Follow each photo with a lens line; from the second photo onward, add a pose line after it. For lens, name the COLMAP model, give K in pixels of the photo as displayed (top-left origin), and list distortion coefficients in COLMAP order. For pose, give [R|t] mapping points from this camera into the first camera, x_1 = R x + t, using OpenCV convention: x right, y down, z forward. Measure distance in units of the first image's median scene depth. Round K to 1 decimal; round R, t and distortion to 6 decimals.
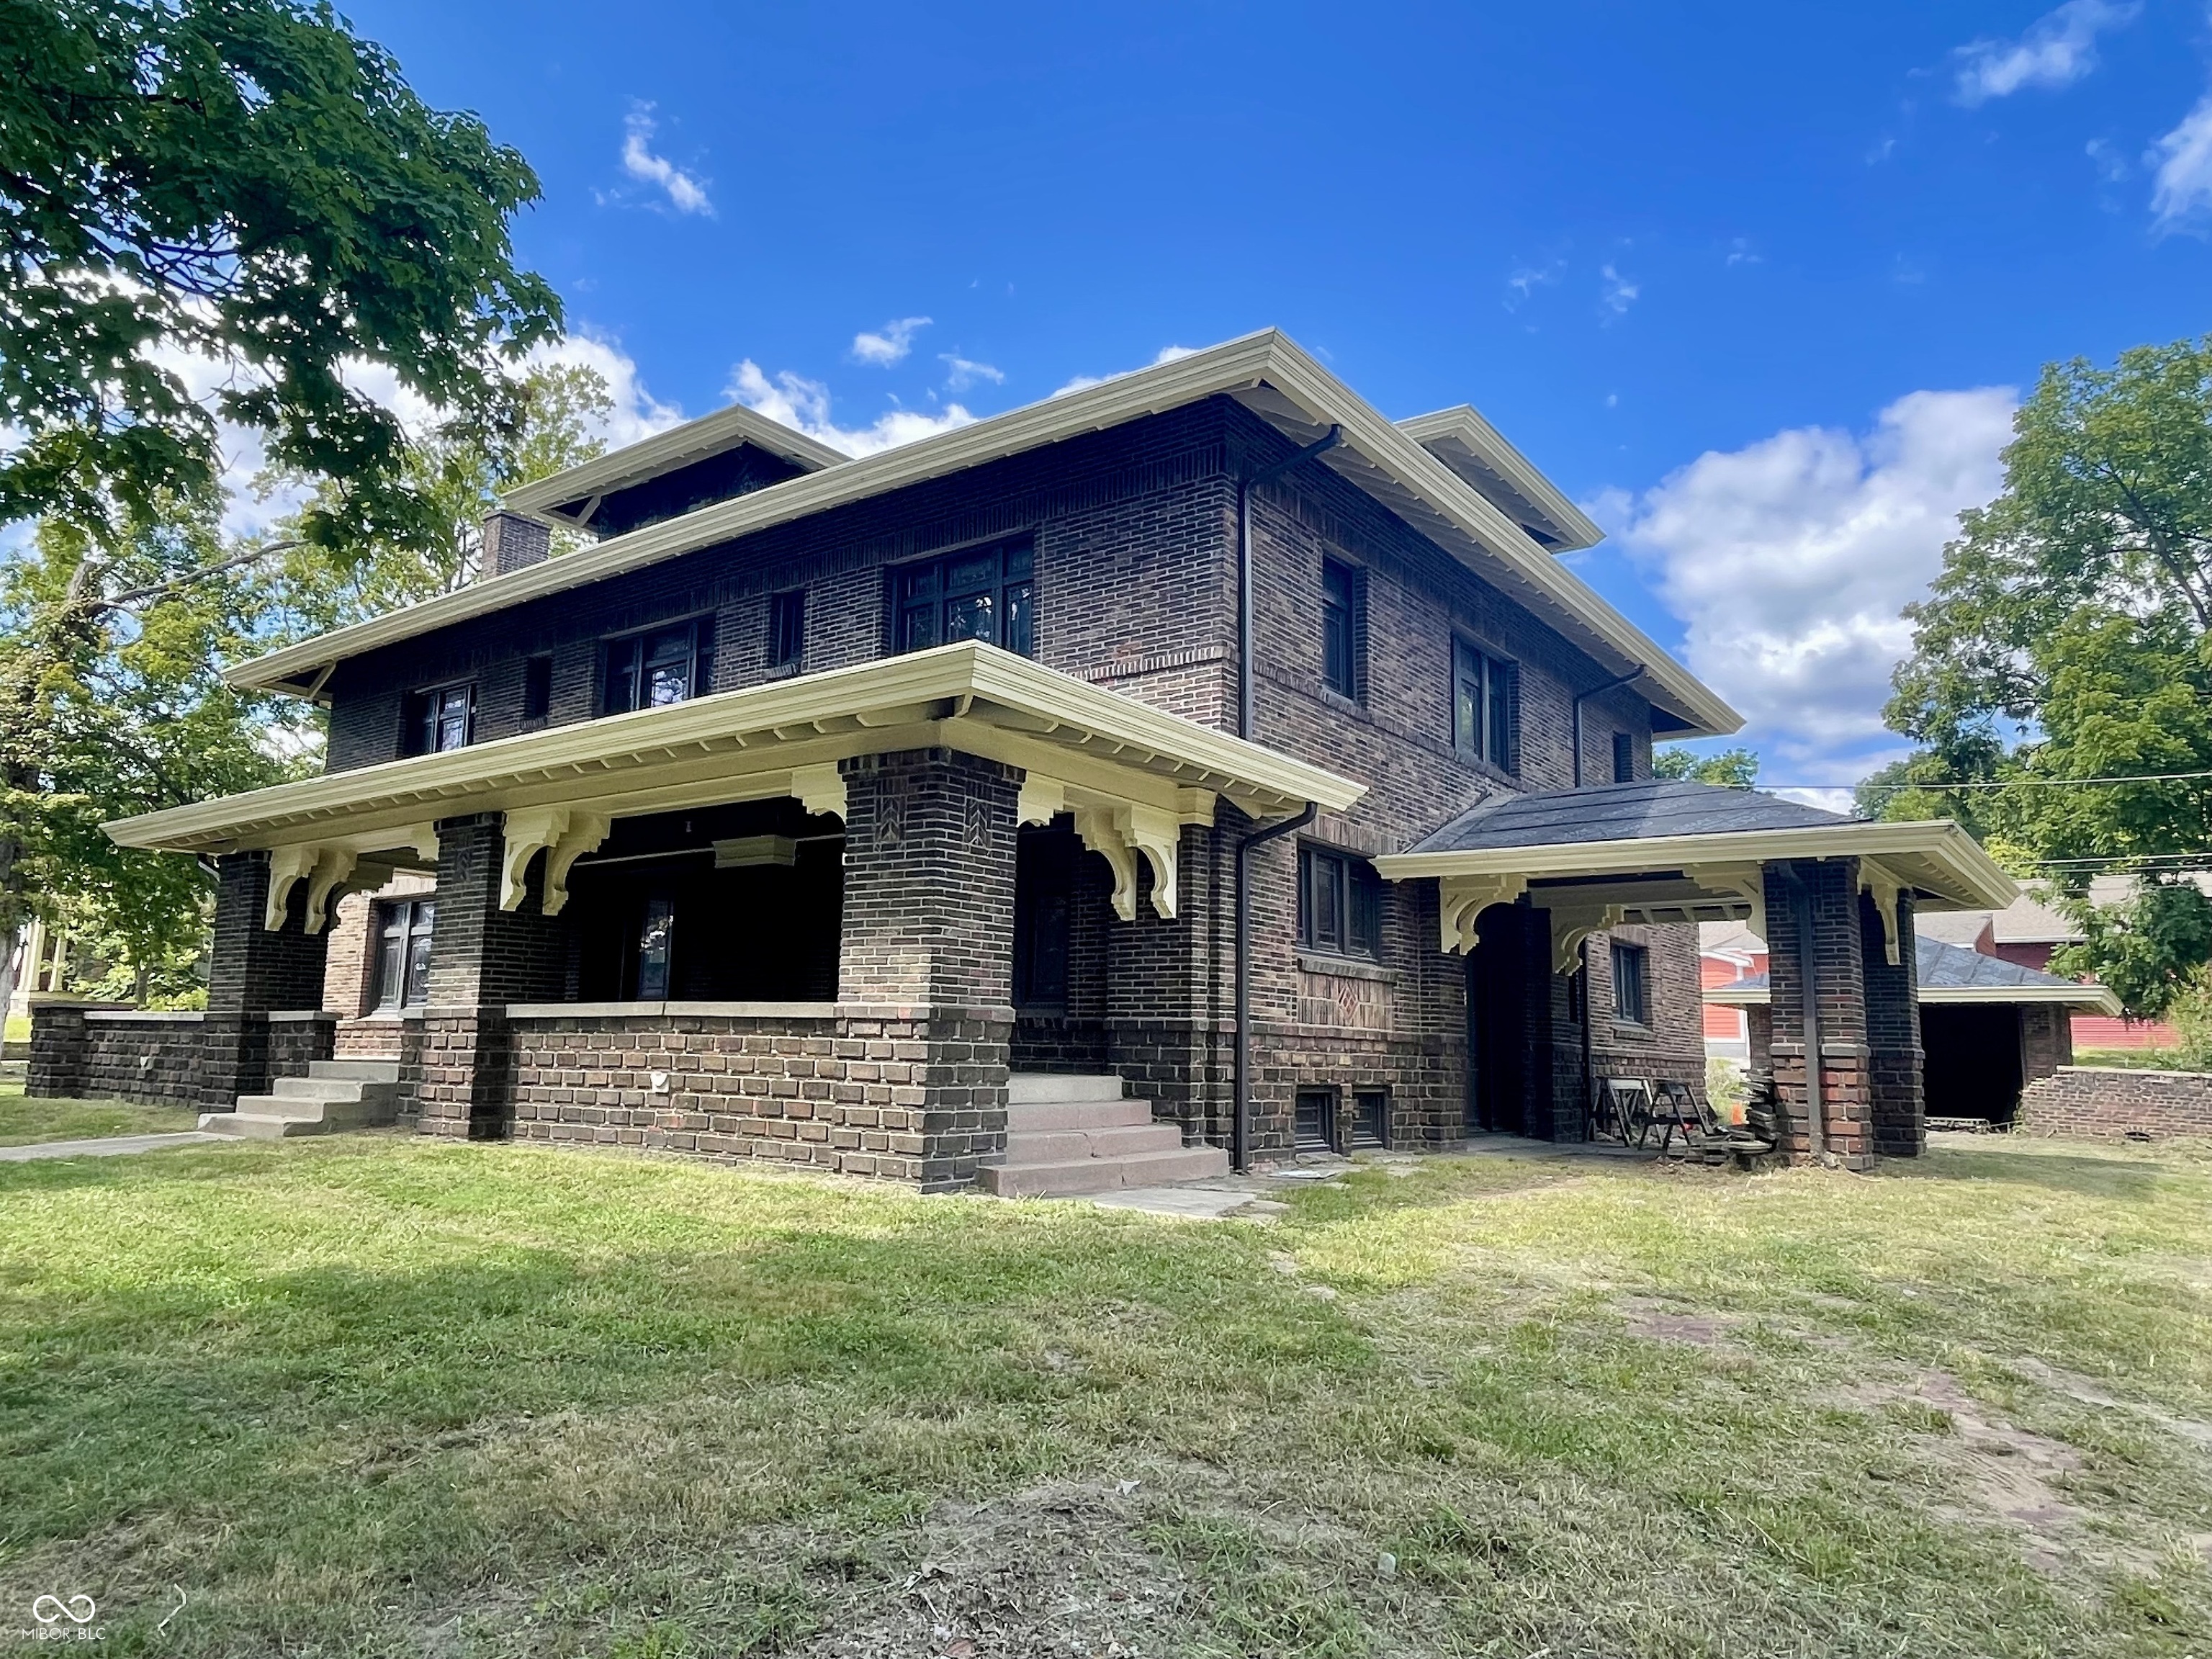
lens RADIAL K [[1423.8, 0, 1106.0], [0, 1423.8, 829.5], [0, 0, 1]] dist [0.006726, 0.002250]
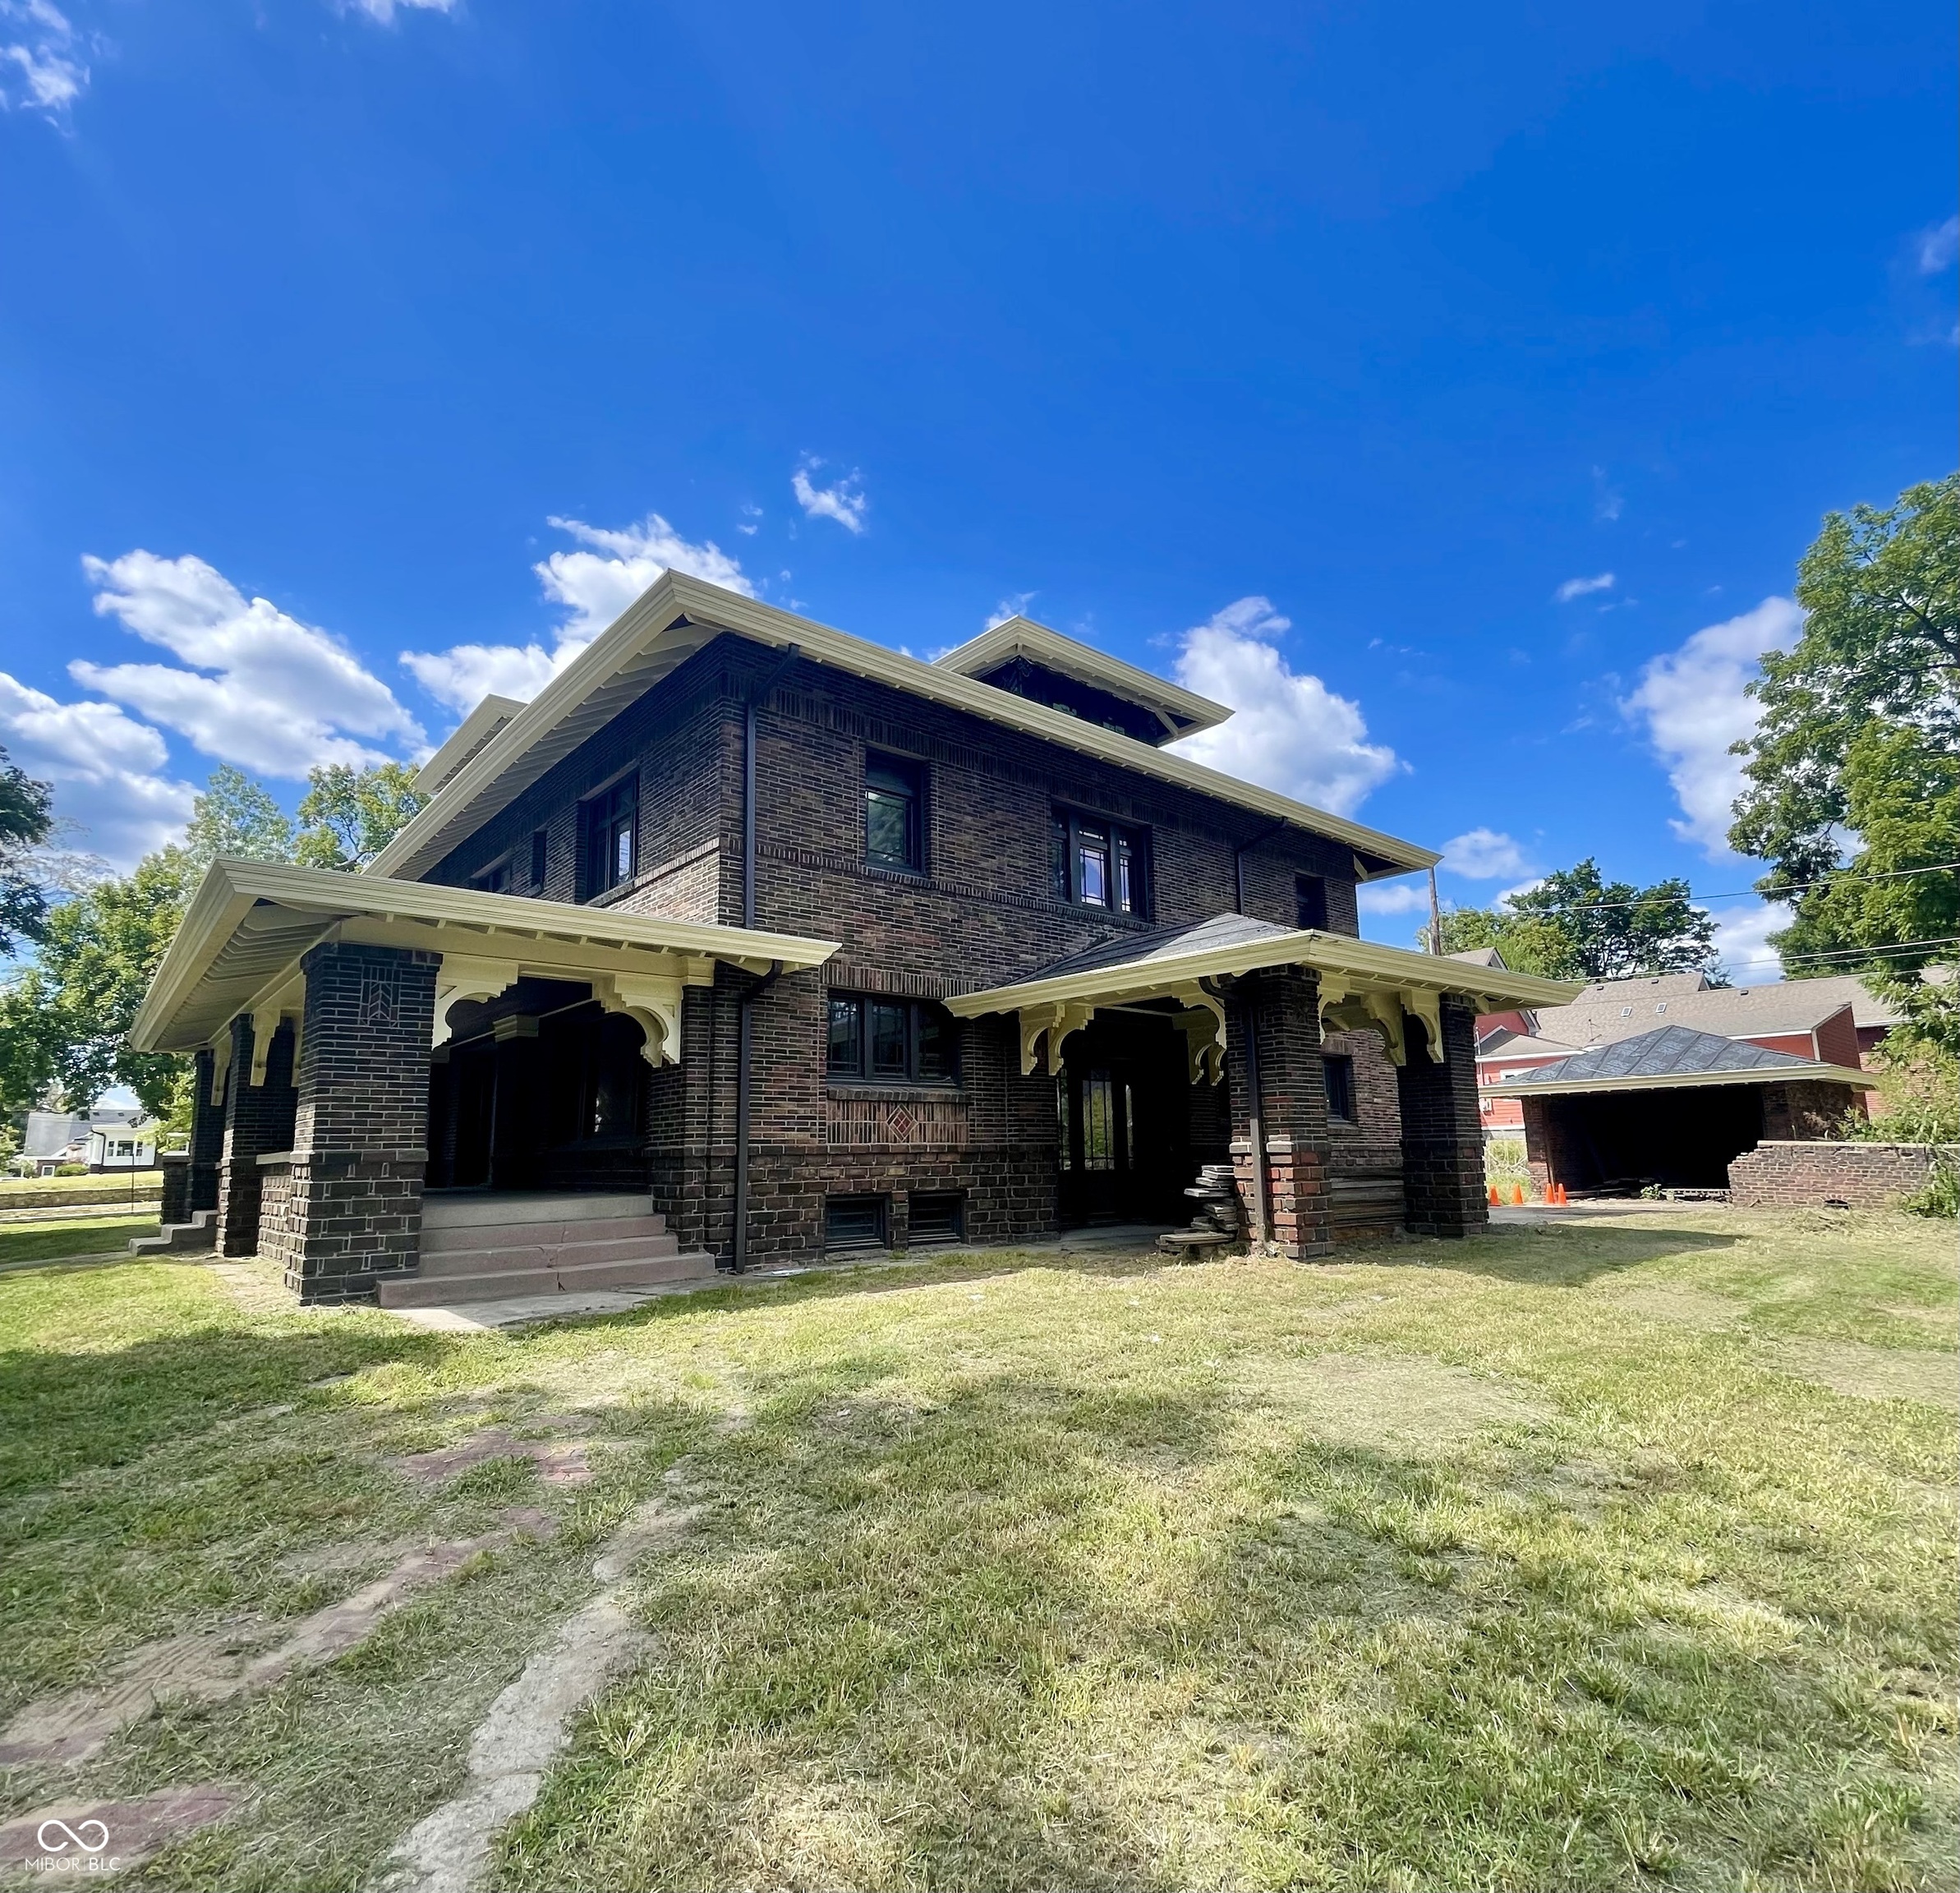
lens RADIAL K [[1036.8, 0, 977.7], [0, 1036.8, 982.5], [0, 0, 1]] dist [0.013217, -0.000572]
pose [[0.976854, -0.074043, -0.200685, 0.440378], [0.072464, 0.997255, -0.015213, 0.022977], [0.201261, 0.000318, 0.979538, 0.166714]]
